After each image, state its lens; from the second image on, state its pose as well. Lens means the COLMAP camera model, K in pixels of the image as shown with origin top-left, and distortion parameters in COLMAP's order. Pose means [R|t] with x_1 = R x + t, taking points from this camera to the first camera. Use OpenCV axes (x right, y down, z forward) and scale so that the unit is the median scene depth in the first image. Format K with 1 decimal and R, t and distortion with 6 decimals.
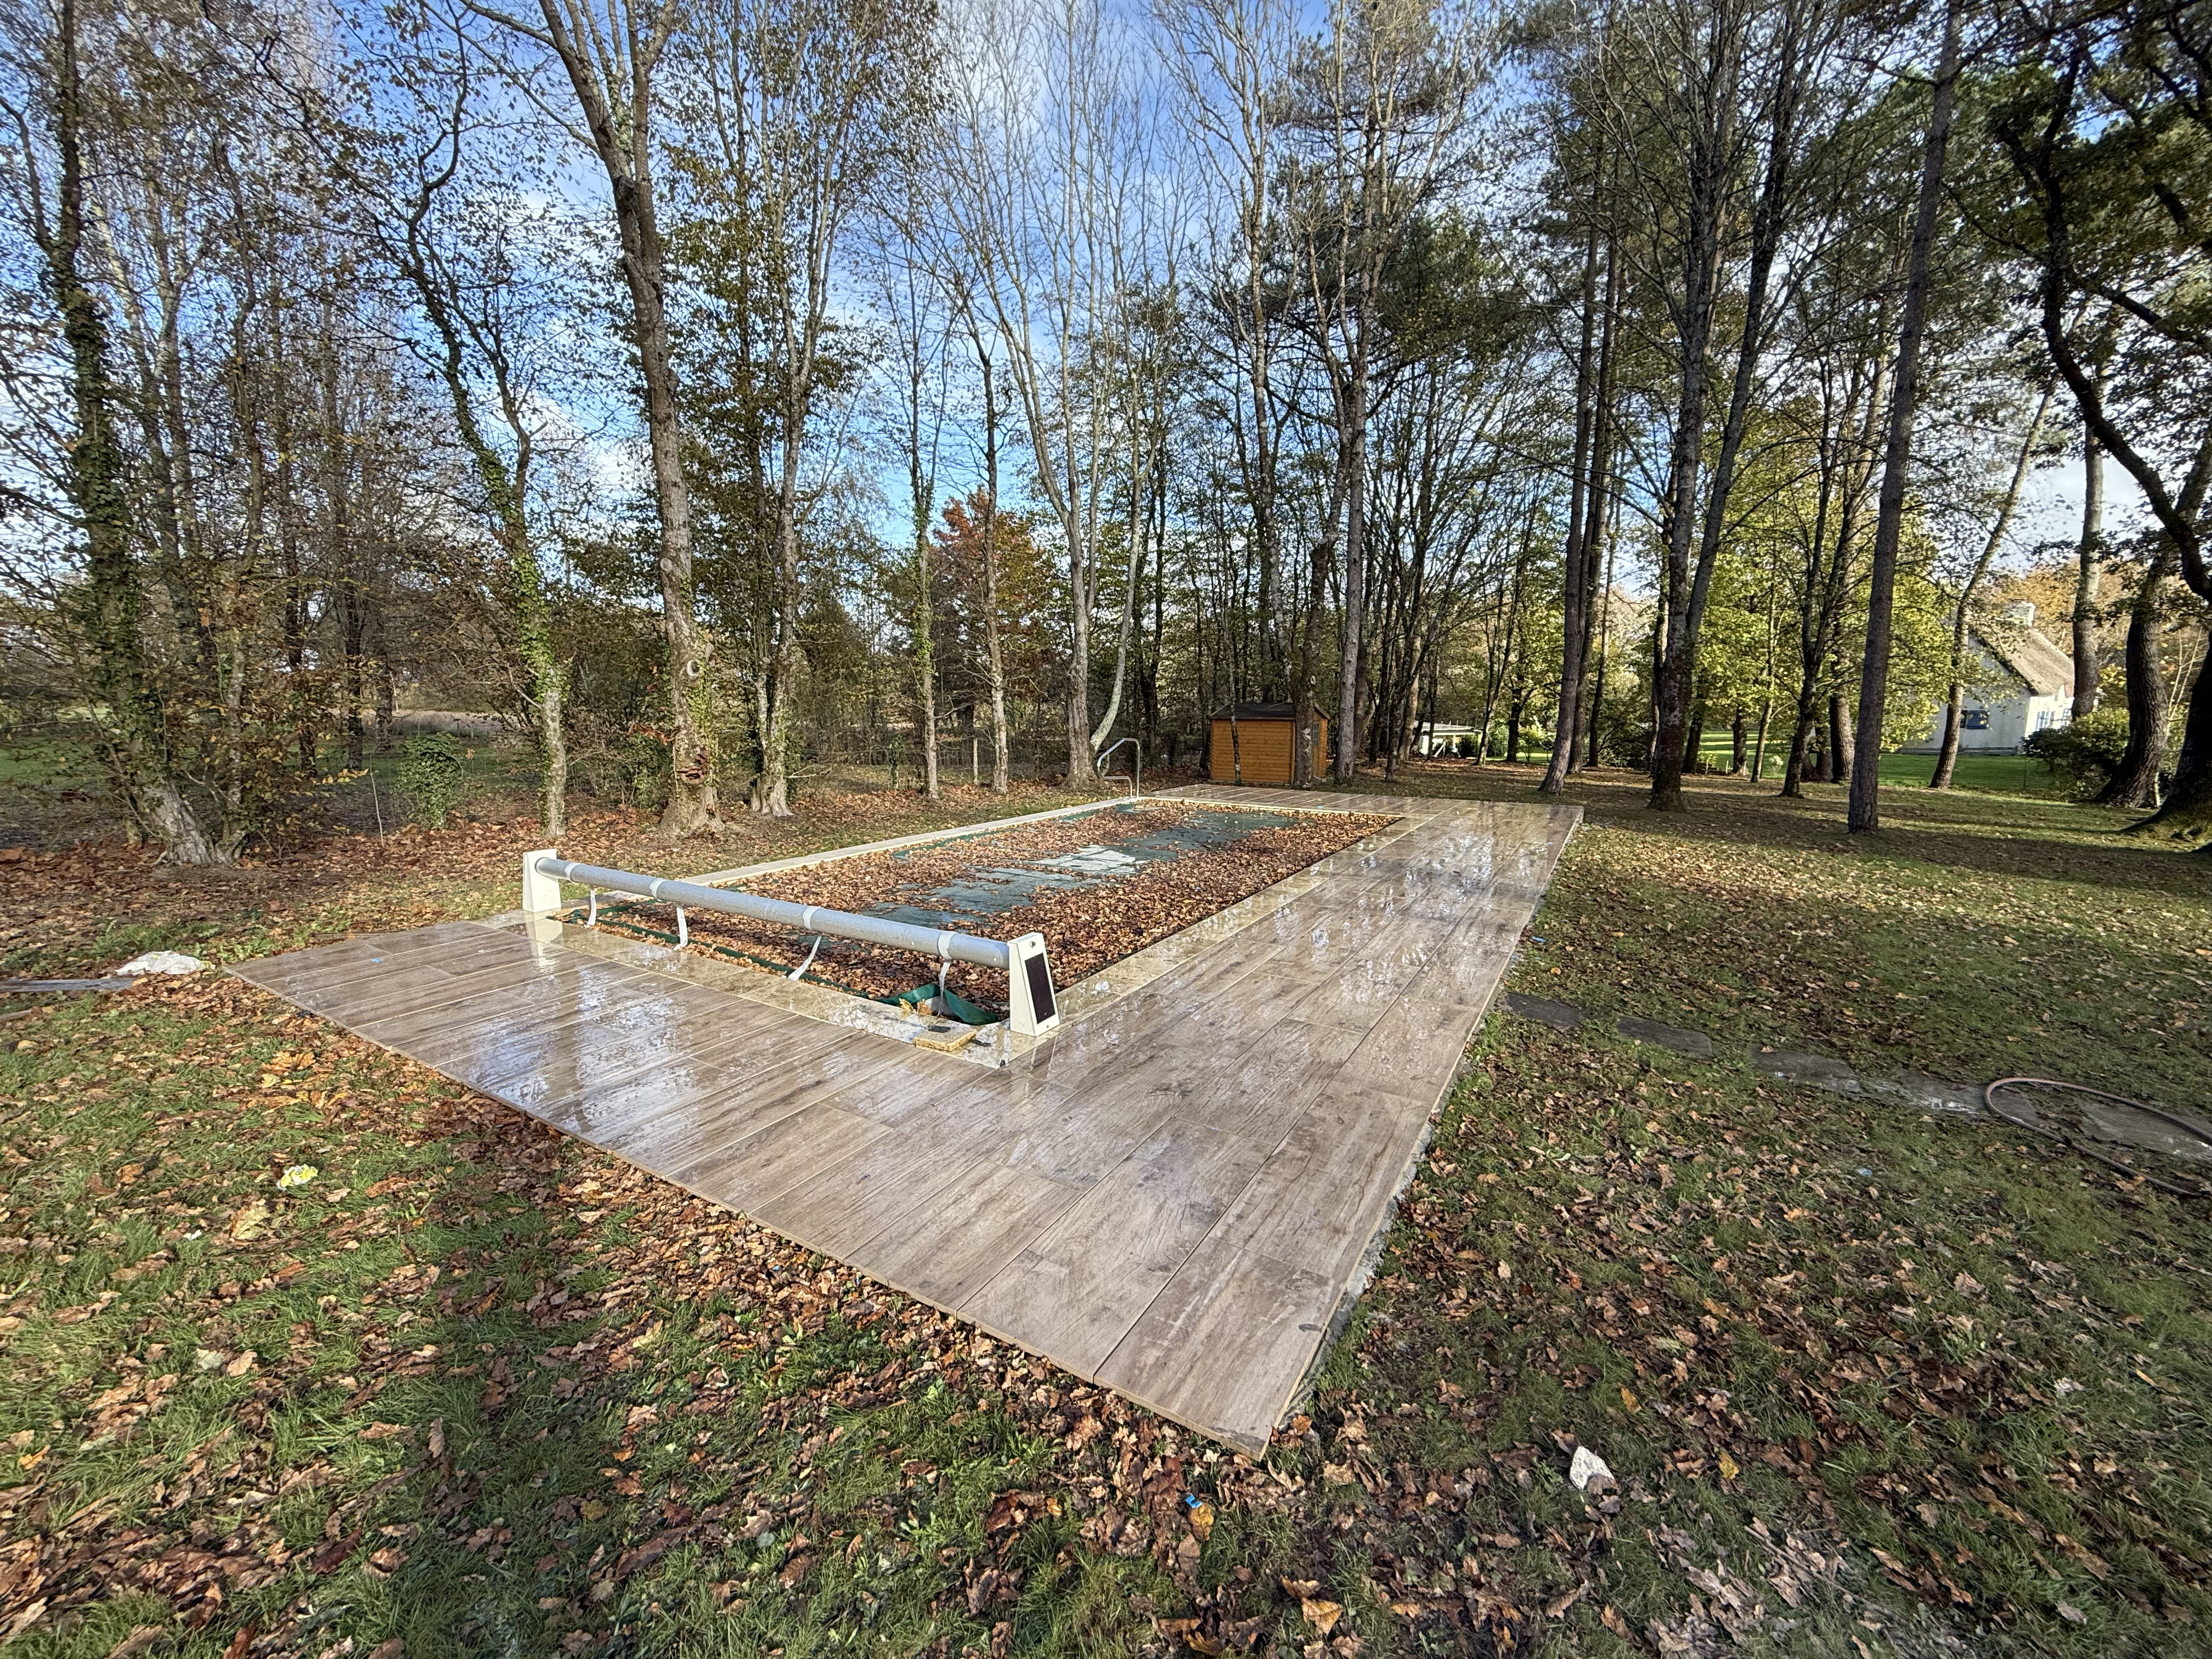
lens RADIAL K [[877.3, 0, 1113.9], [0, 877.3, 822.7], [0, 0, 1]] dist [0.001007, -0.000266]
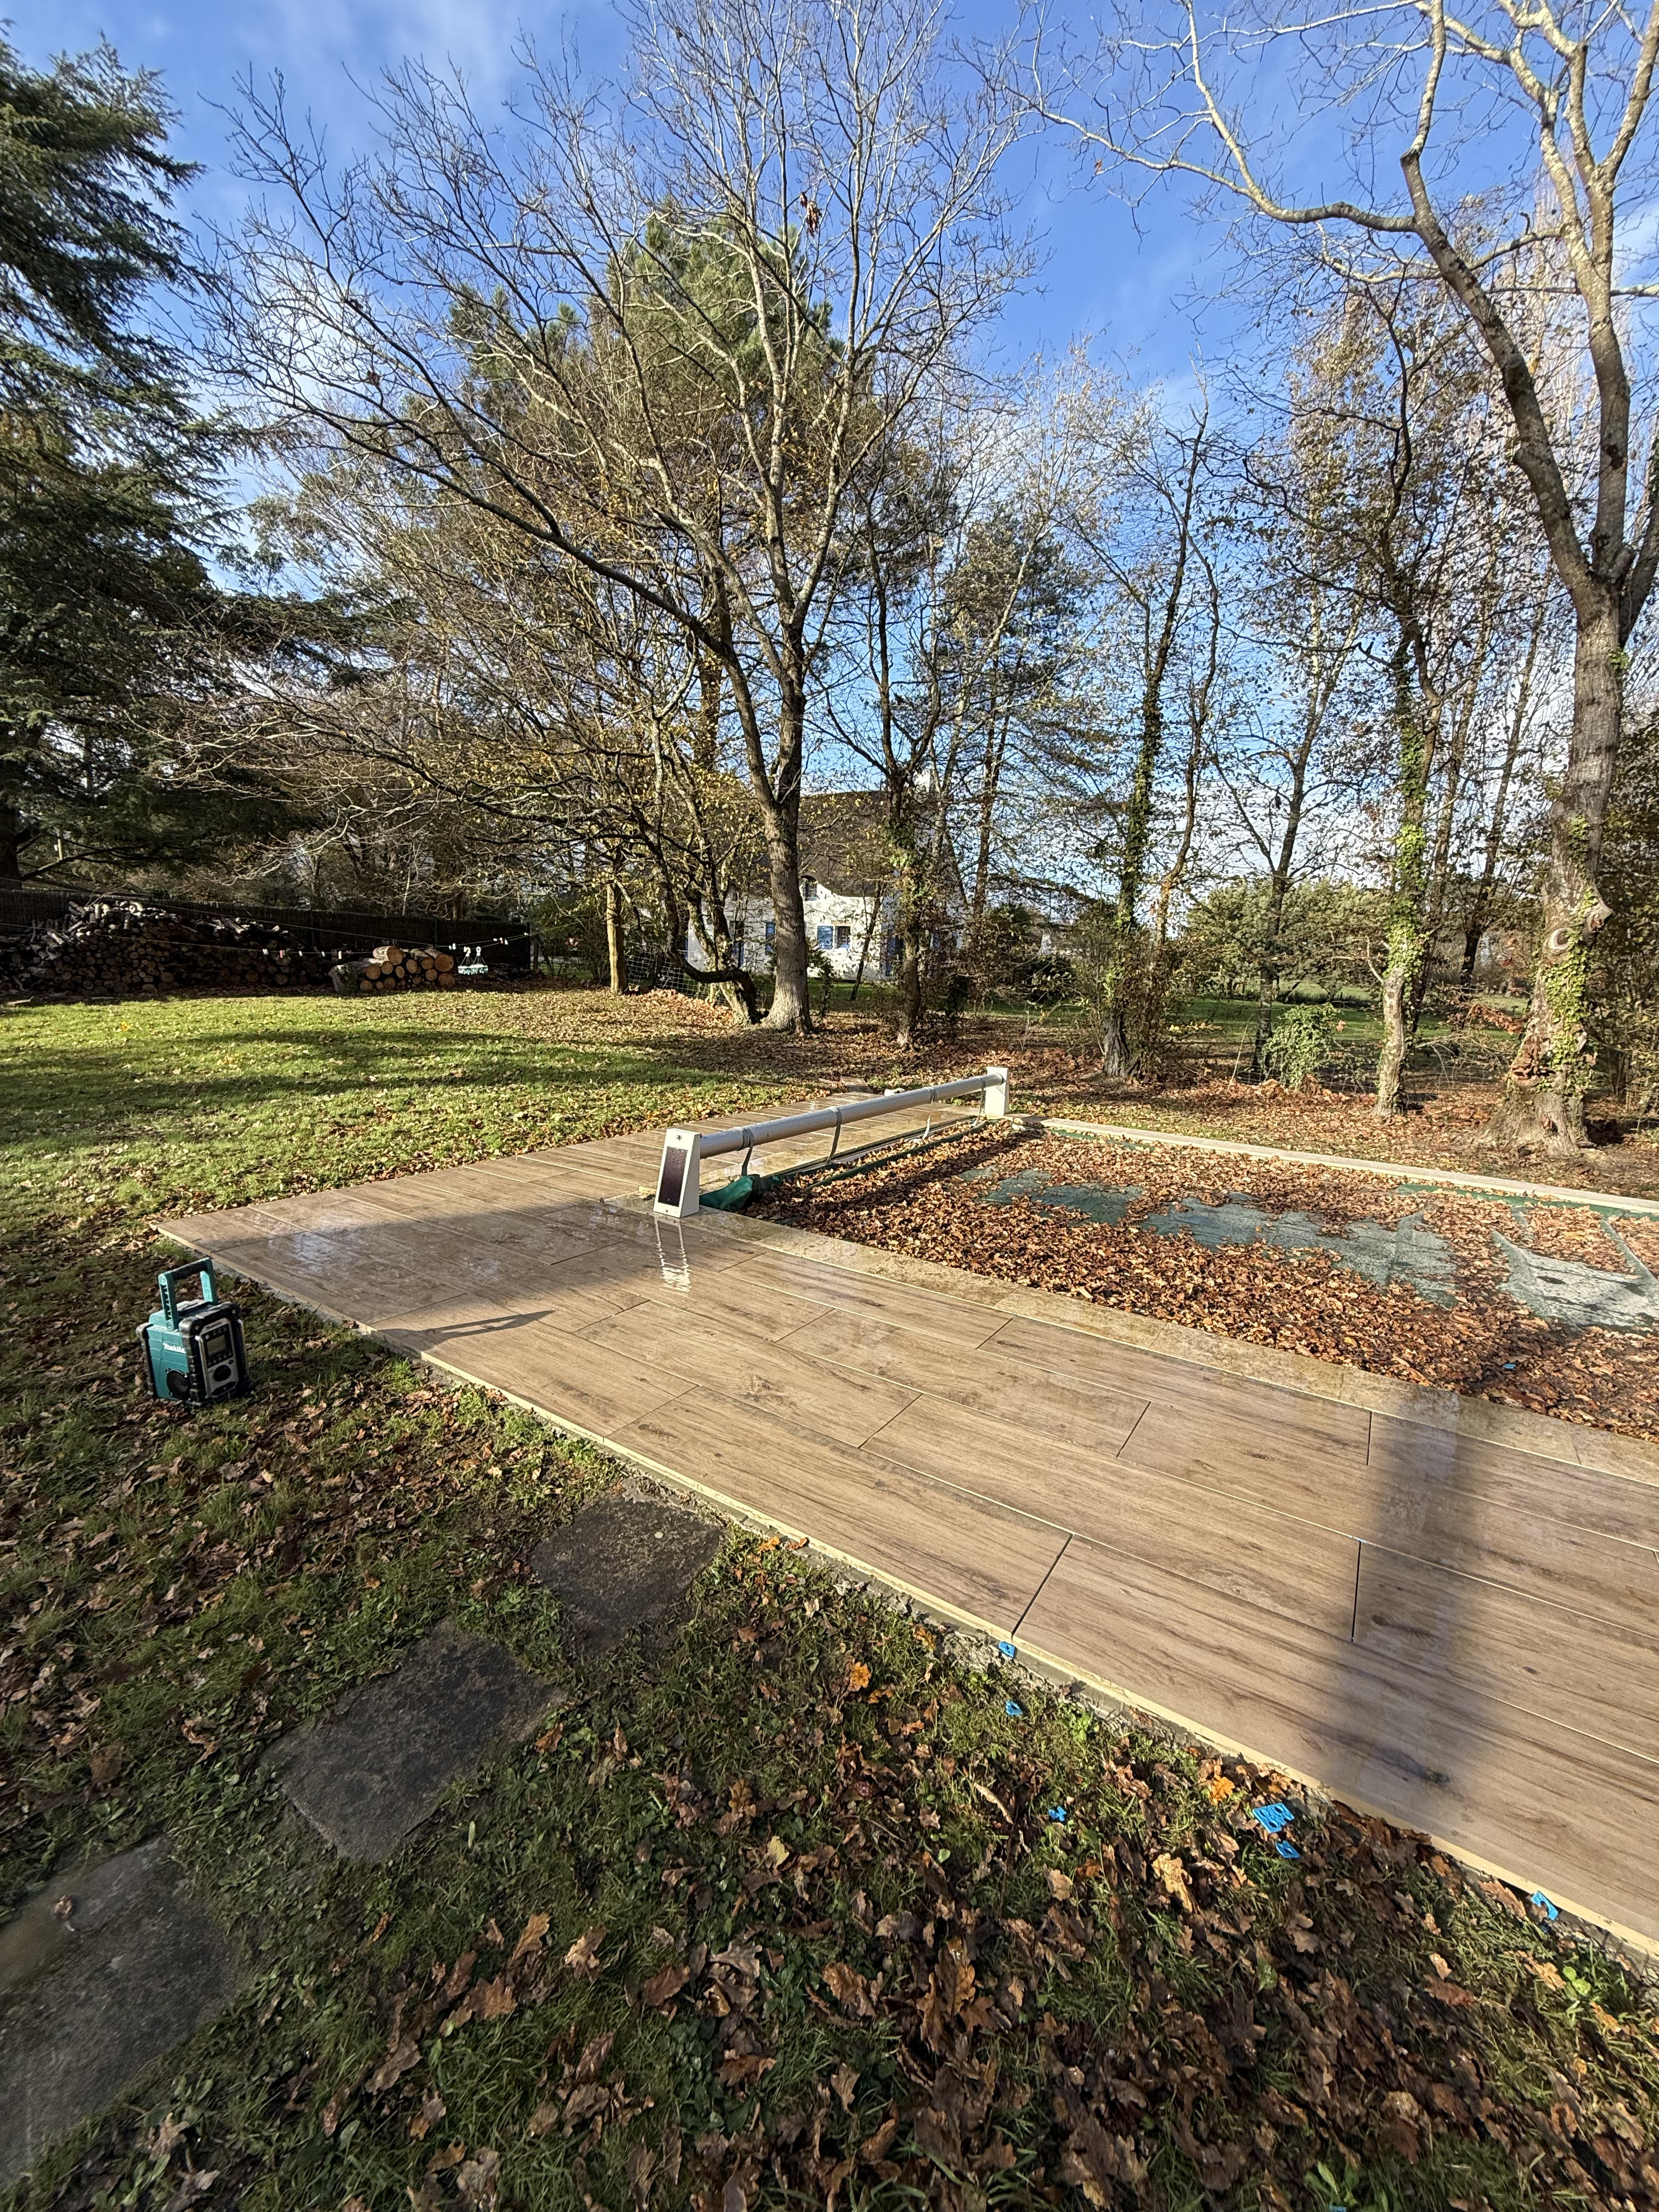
lens RADIAL K [[877.3, 0, 829.5], [0, 877.3, 1106.0], [0, 0, 1]] dist [0.001007, -0.000266]
pose [[-0.047365, 0.154335, -0.986883, 0.169235], [-0.180977, 0.970314, 0.160430, -0.020361], [0.982346, 0.186202, -0.018028, 0.200145]]
